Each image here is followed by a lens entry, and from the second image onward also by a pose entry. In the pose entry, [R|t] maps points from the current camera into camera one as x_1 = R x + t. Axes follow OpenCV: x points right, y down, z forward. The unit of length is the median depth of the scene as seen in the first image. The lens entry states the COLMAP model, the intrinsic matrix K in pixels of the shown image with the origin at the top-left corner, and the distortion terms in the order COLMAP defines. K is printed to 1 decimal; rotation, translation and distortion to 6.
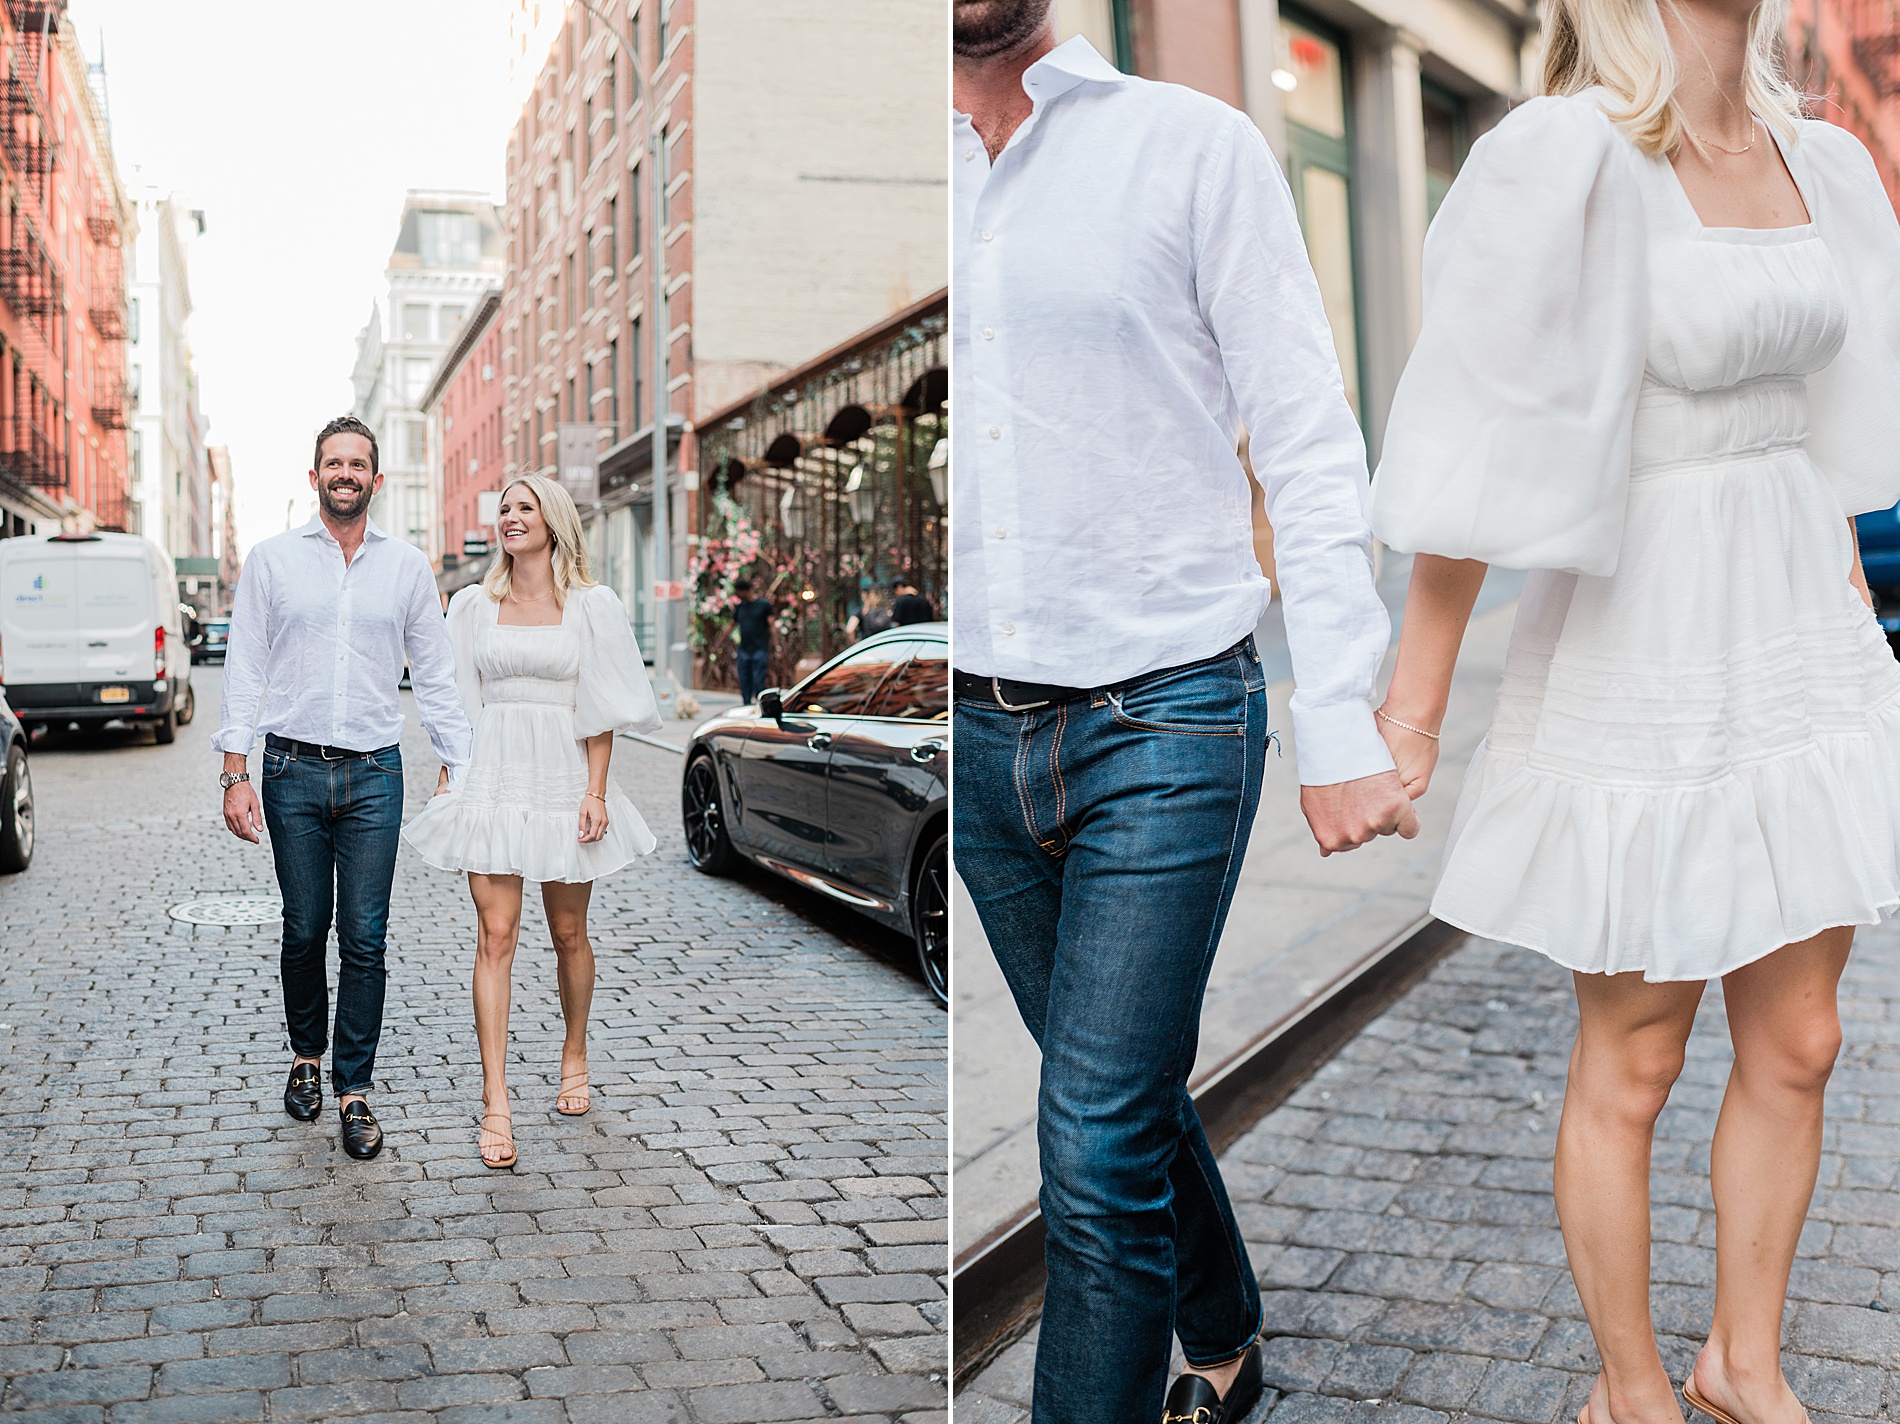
lens RADIAL K [[3274.7, 0, 950.0], [0, 3274.7, 712.0], [0, 0, 1]] dist [0.049051, -0.309832]
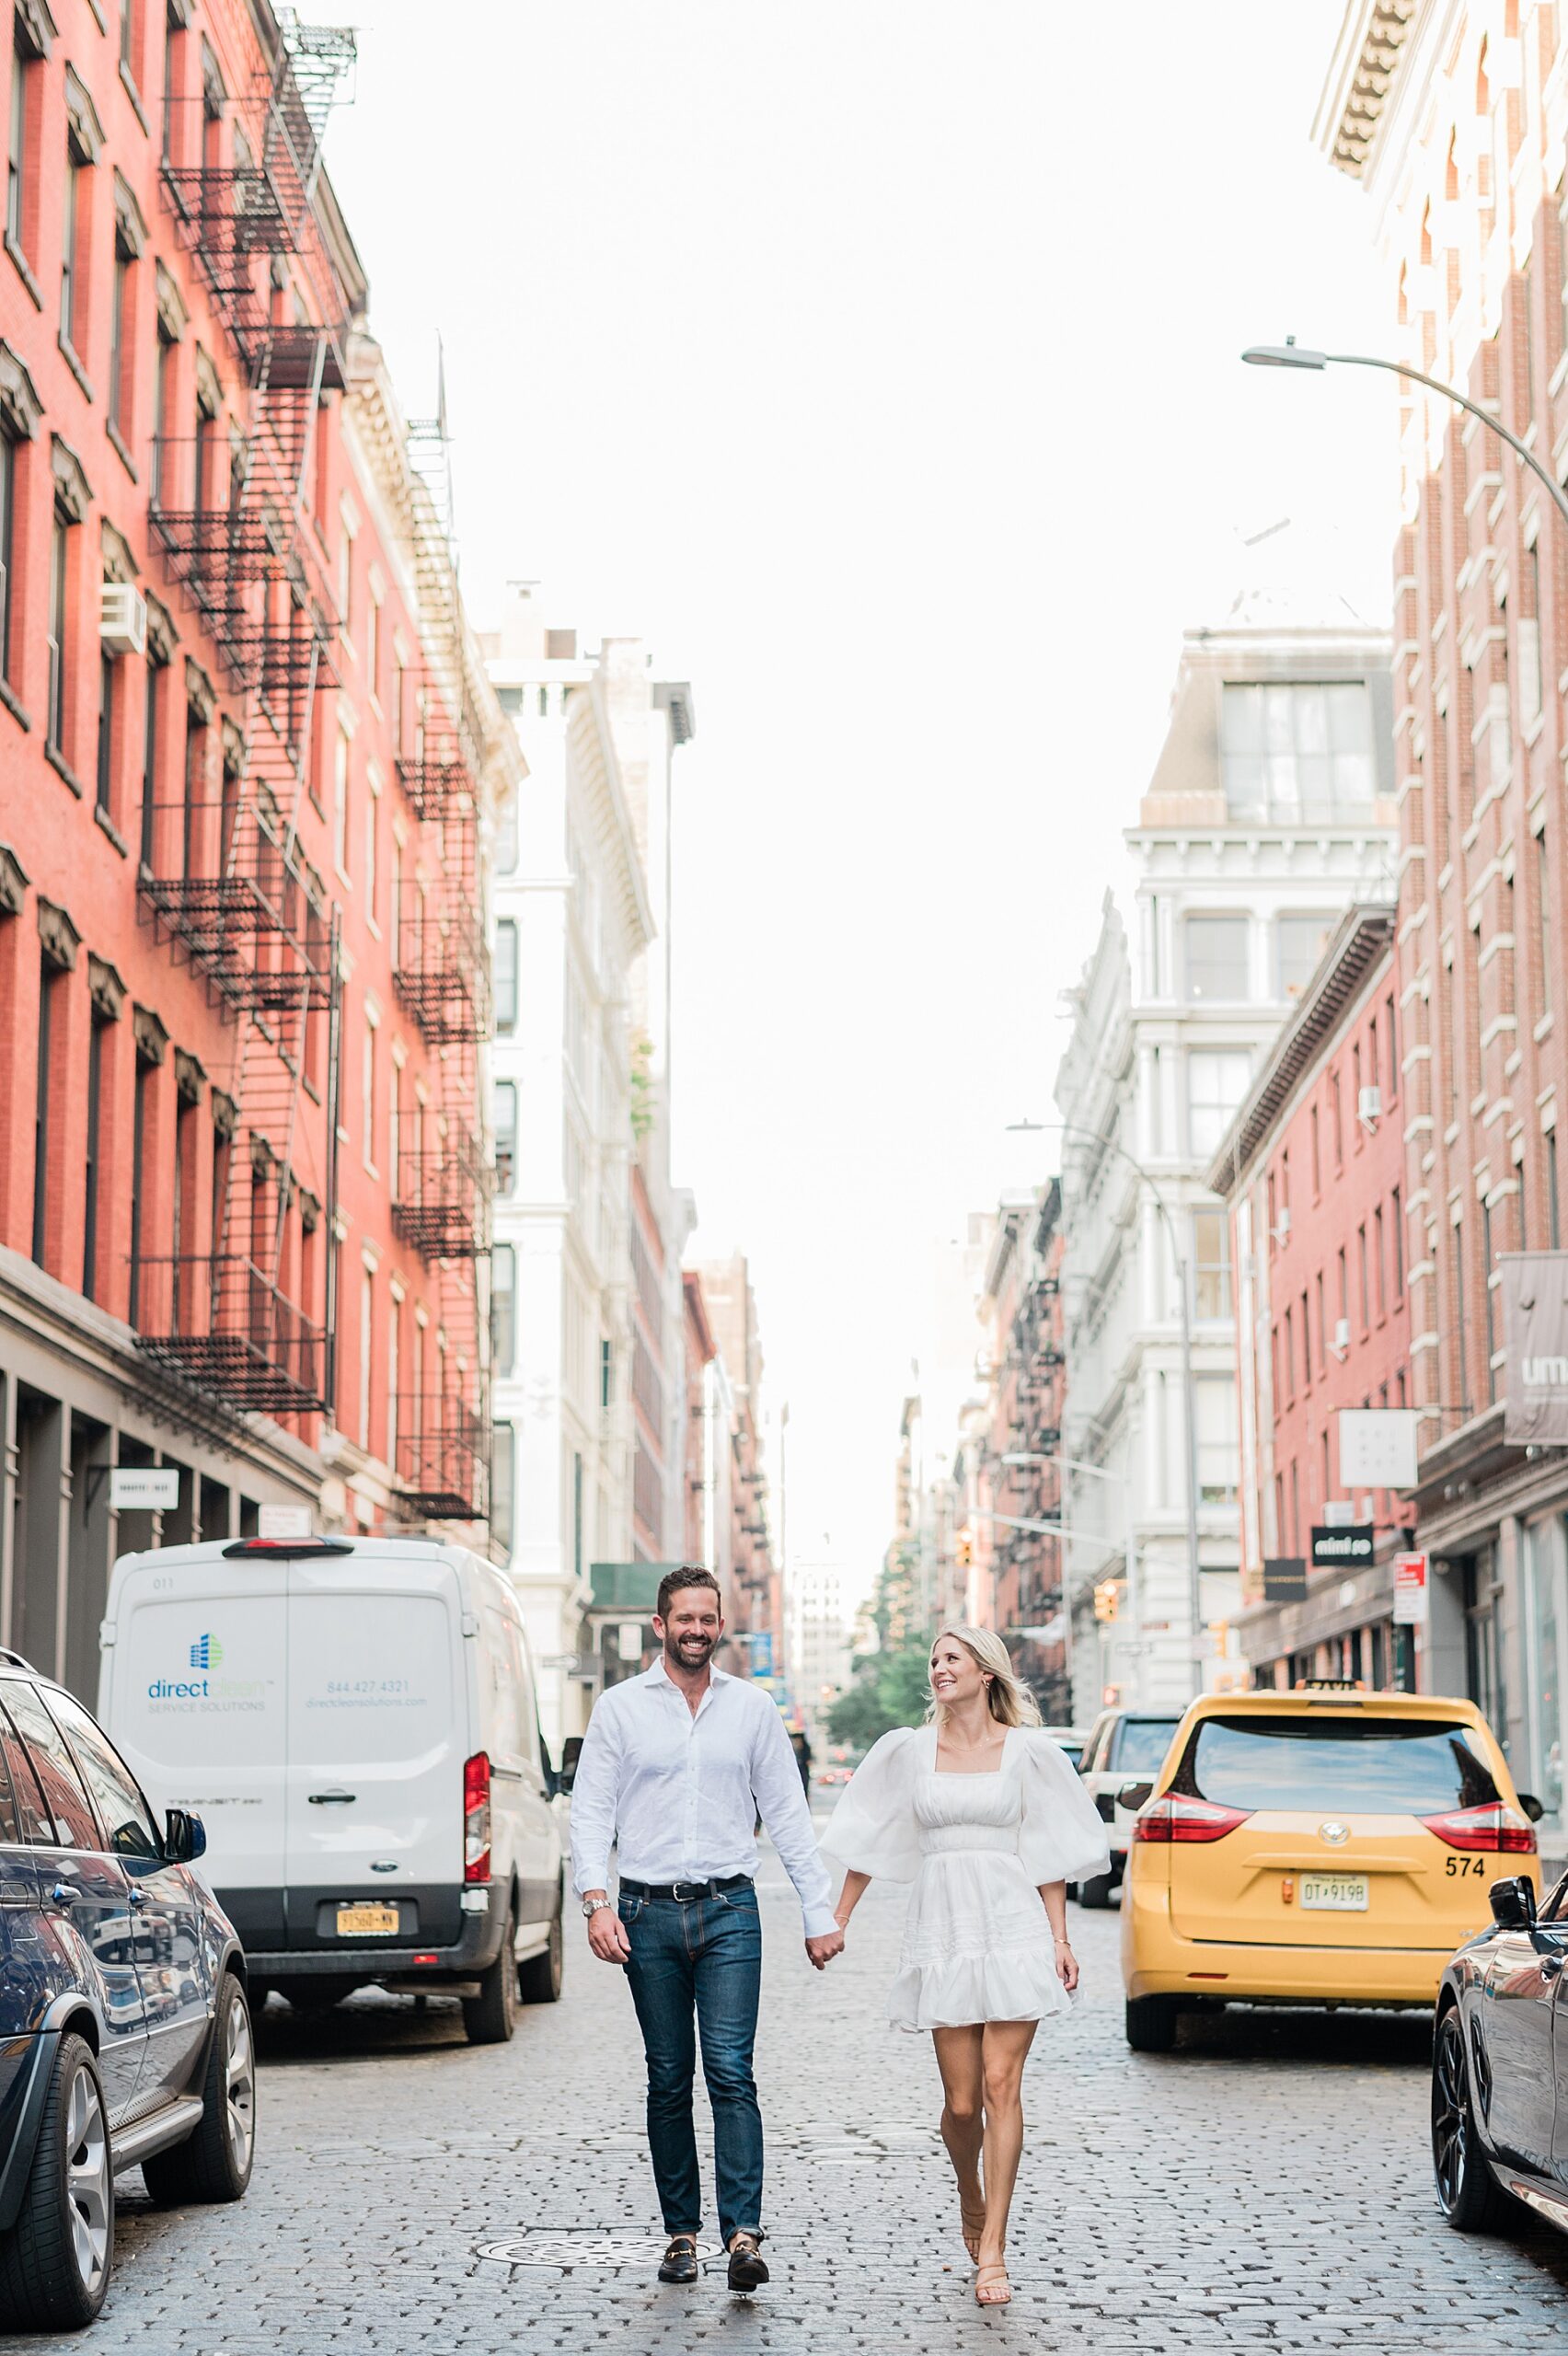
lens RADIAL K [[3505.1, 0, 784.0], [0, 3505.1, 1178.0], [0, 0, 1]] dist [-0.000147, -0.647669]
pose [[0.990927, -0.018810, -0.133080, -0.153317], [-0.007590, 0.980747, -0.195136, -0.011112], [0.134188, 0.194375, 0.971706, 0.574391]]
